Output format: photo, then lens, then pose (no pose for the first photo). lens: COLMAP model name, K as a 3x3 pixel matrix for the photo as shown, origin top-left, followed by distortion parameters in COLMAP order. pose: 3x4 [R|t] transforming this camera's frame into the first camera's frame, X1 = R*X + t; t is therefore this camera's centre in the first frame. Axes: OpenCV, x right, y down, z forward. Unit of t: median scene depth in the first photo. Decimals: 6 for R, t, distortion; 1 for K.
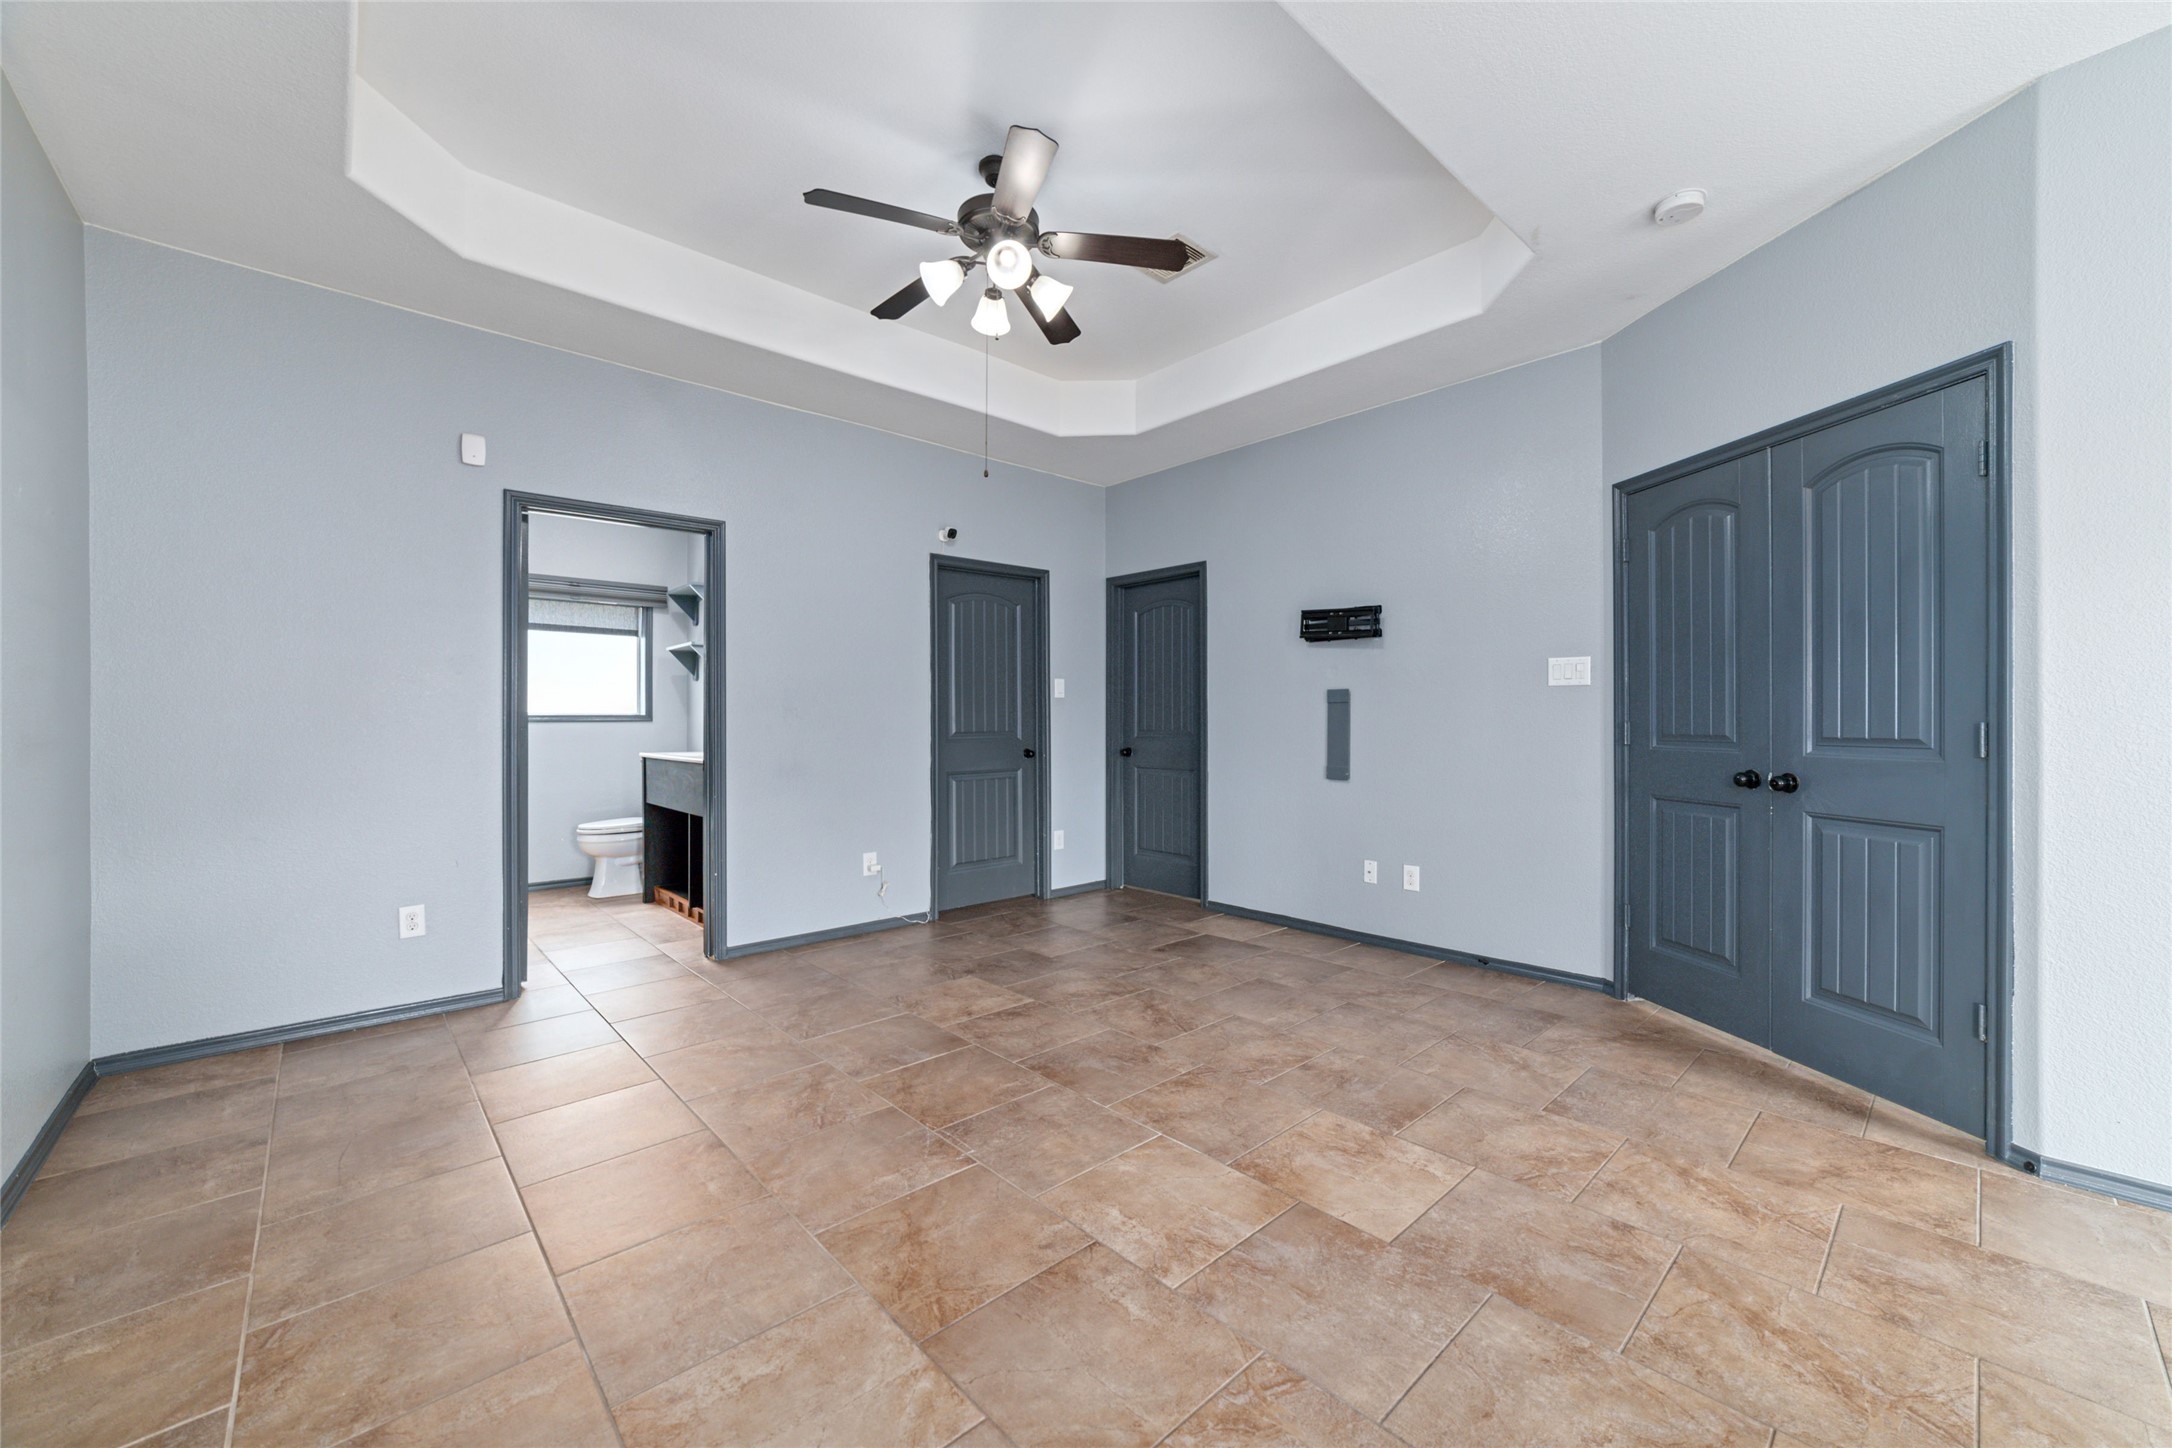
lens RADIAL K [[825.3, 0, 1086.0], [0, 825.3, 724.0], [0, 0, 1]] dist [-0.021578, 0.000532]
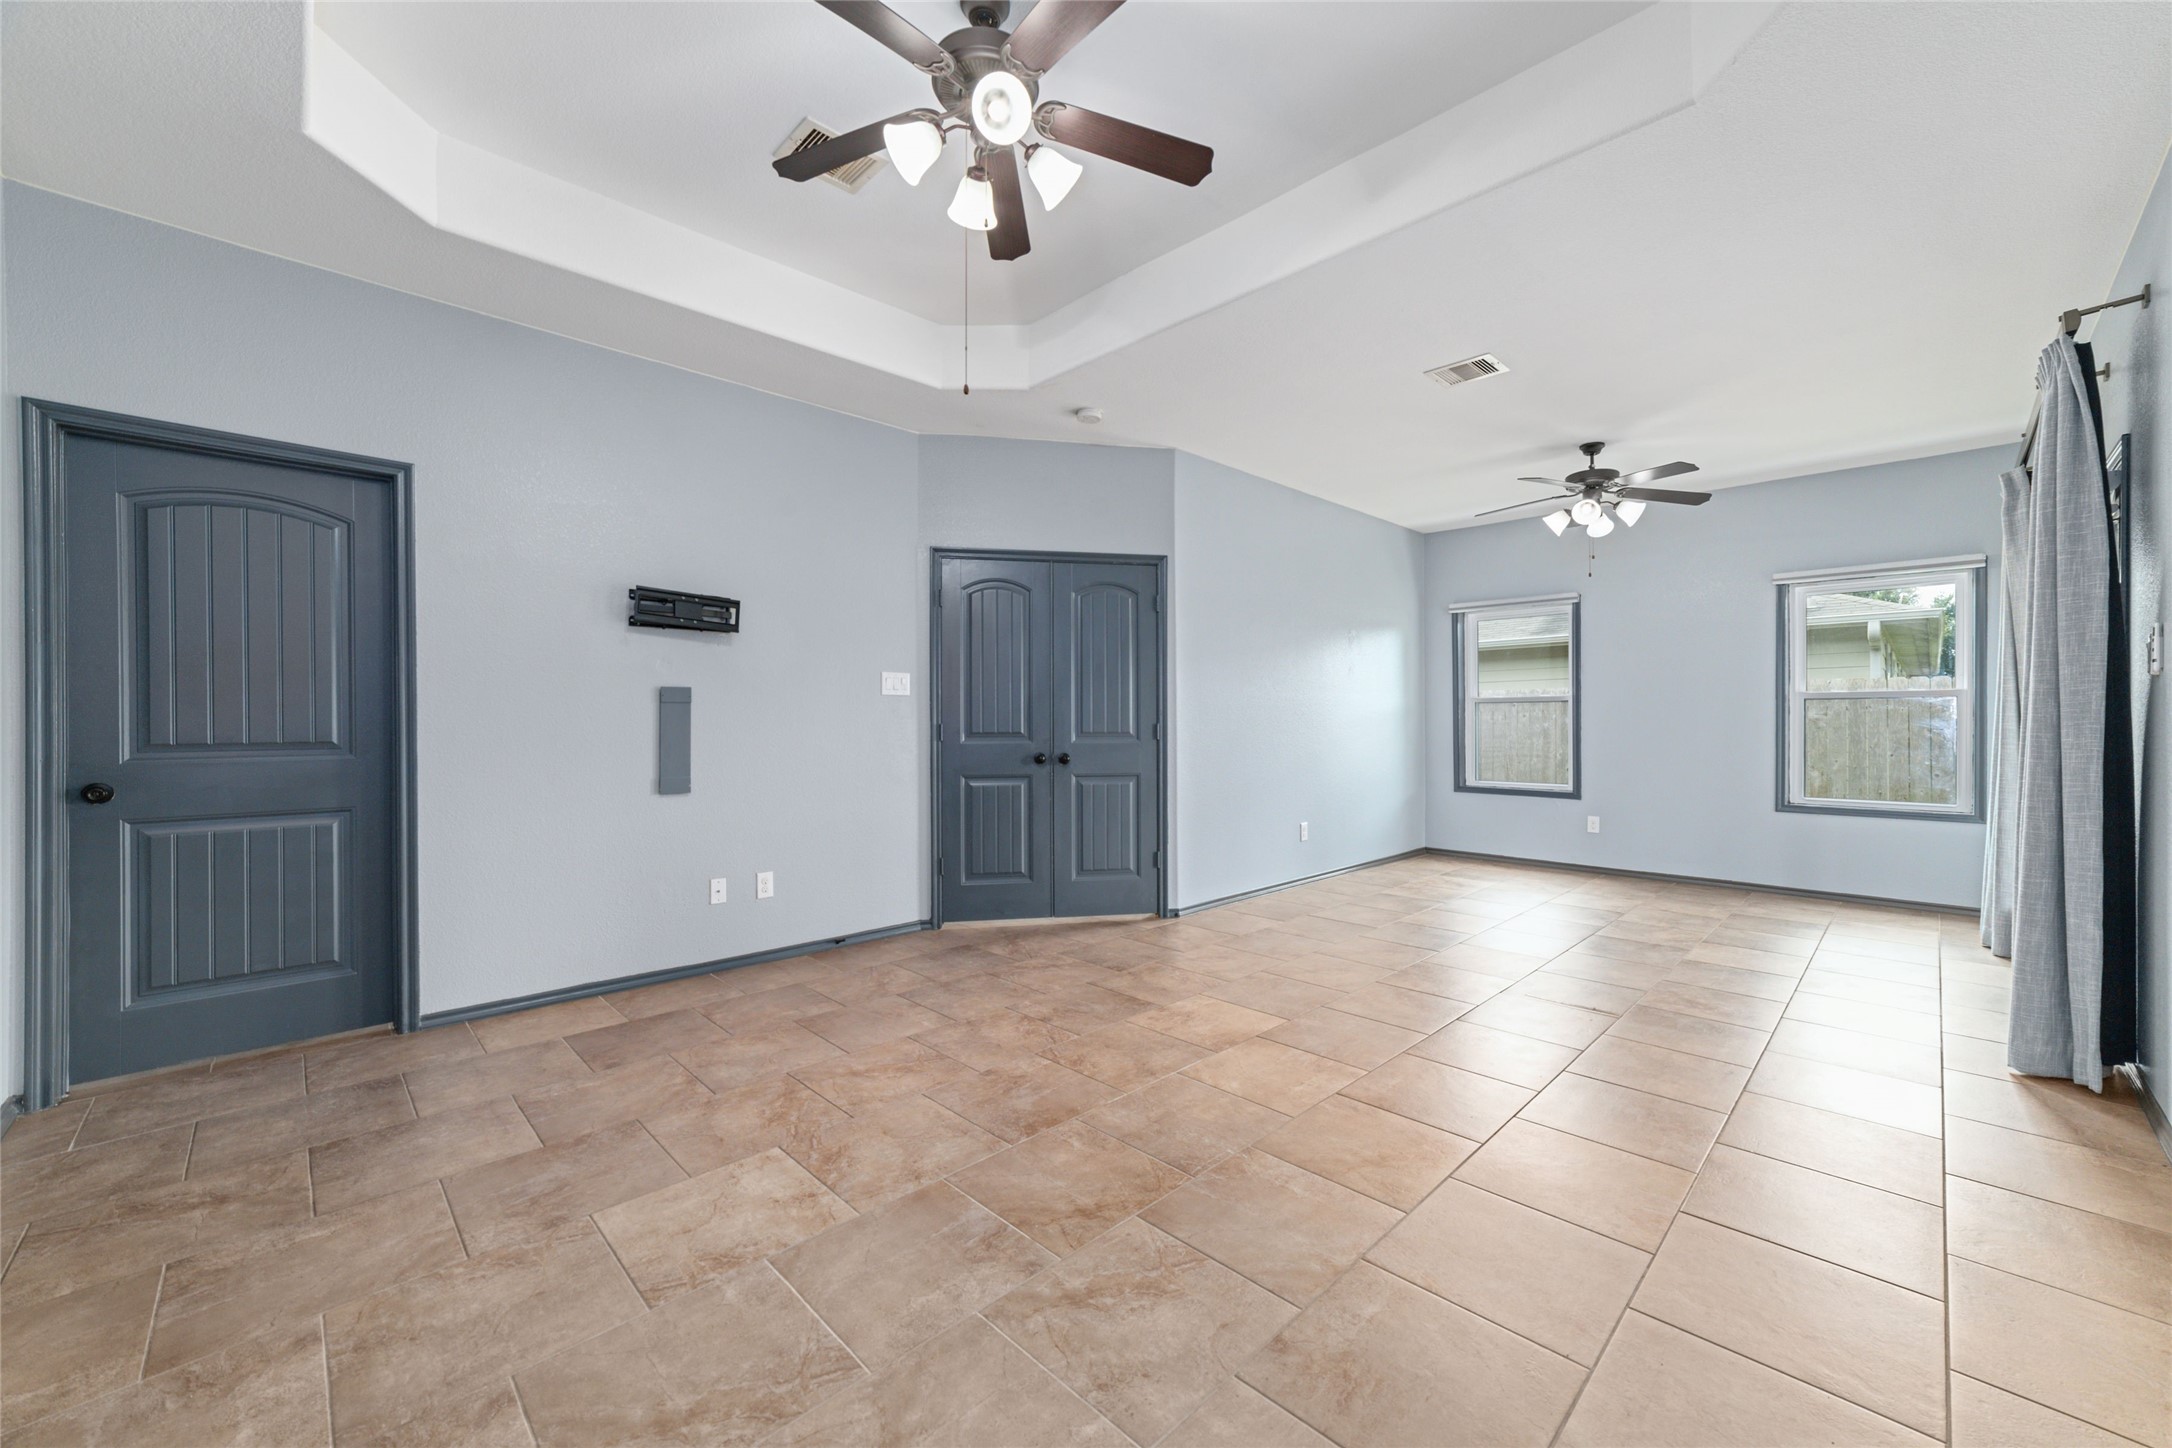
lens RADIAL K [[860.1, 0, 1091.9], [0, 860.1, 728.9], [0, 0, 1]] dist [-0.001251, -0.000013]
pose [[-0.030585, -0.007155, 0.999507, -0.875002], [0.006407, 0.999952, 0.007354, -0.004082], [-0.999512, 0.006628, -0.030538, 0.885656]]
